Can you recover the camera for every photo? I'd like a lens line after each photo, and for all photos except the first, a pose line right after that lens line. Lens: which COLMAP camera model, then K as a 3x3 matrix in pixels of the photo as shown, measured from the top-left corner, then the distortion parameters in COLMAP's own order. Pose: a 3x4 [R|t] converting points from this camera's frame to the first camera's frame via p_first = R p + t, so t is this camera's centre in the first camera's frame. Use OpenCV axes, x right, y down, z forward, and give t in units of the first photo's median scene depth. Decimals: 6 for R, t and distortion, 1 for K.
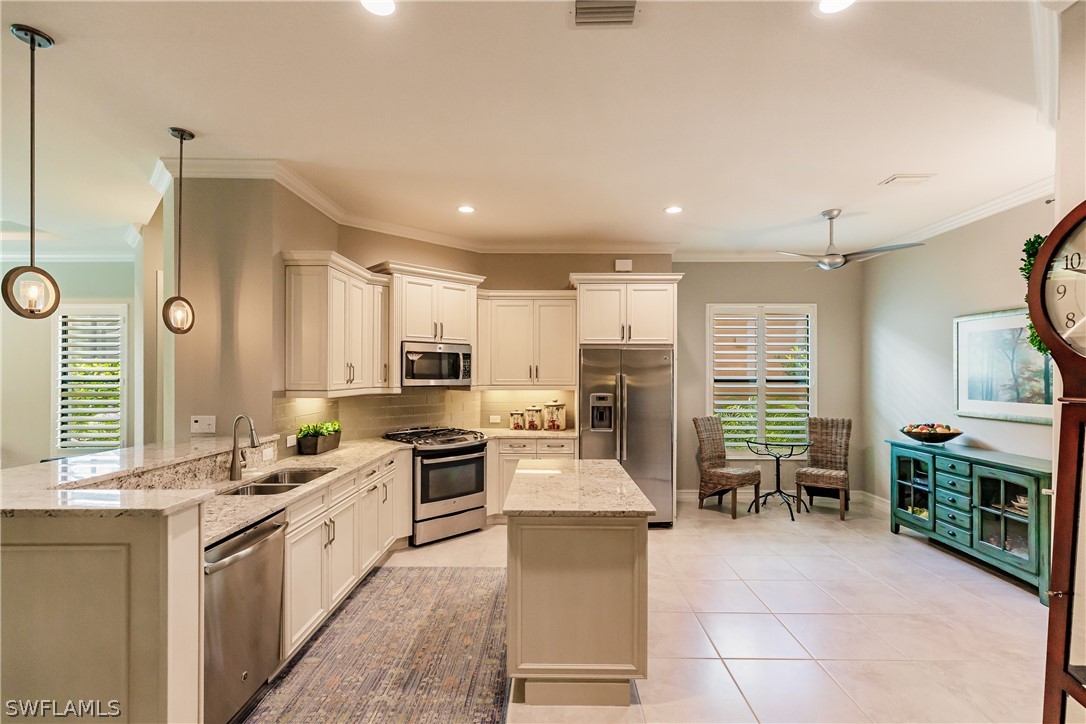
lens RADIAL K [[484.7, 0, 544.5], [0, 484.7, 373.5], [0, 0, 1]] dist [0.005302, -0.000028]
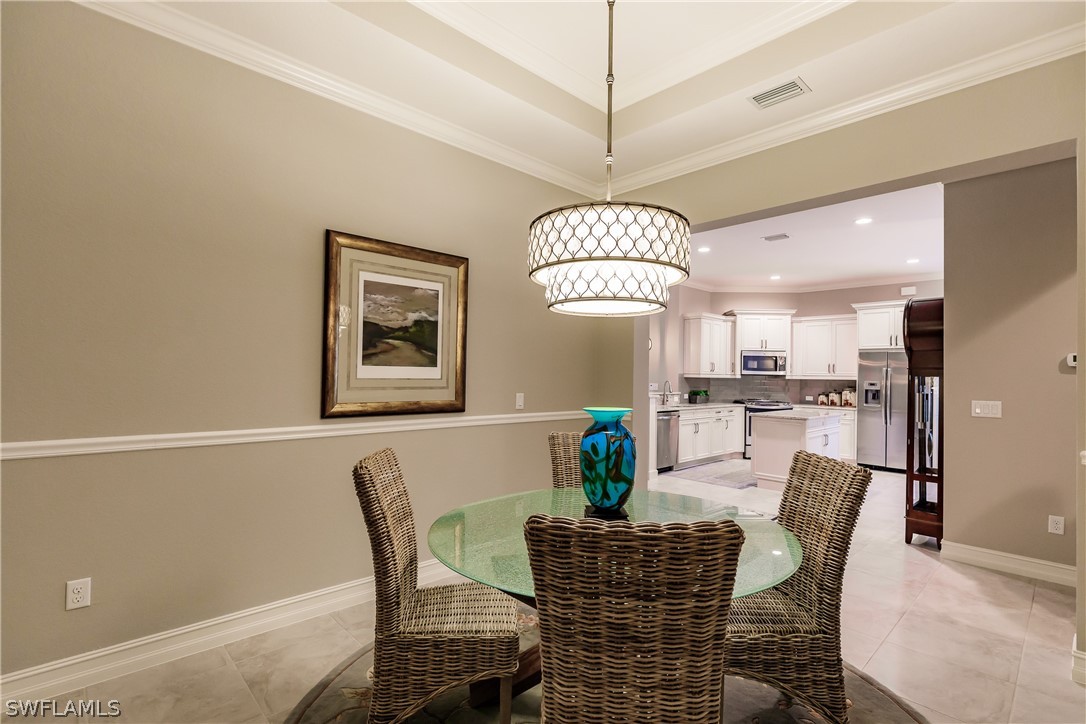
lens RADIAL K [[529.9, 0, 554.9], [0, 529.9, 363.8], [0, 0, 1]] dist [0.043366, 0.000804]
pose [[0.720164, -0.005841, -0.693779, 0.600001], [-0.013860, 0.999644, -0.022803, 0.041220], [0.693665, 0.026037, 0.719827, -0.957839]]
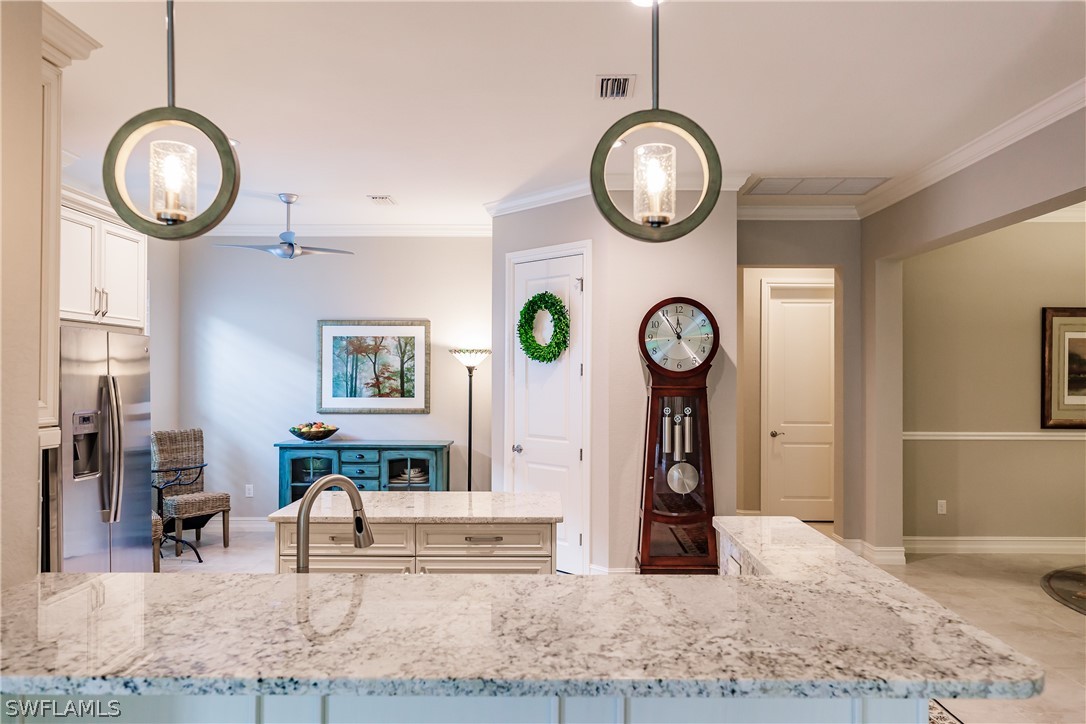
lens RADIAL K [[751.9, 0, 547.4], [0, 751.9, 369.3], [0, 0, 1]] dist [0.003204, 0.002958]
pose [[-0.005196, 0.004021, 0.999978, -0.775703], [-0.002629, 0.999988, -0.004035, -0.003684], [-0.999983, -0.002649, -0.005185, 0.500518]]
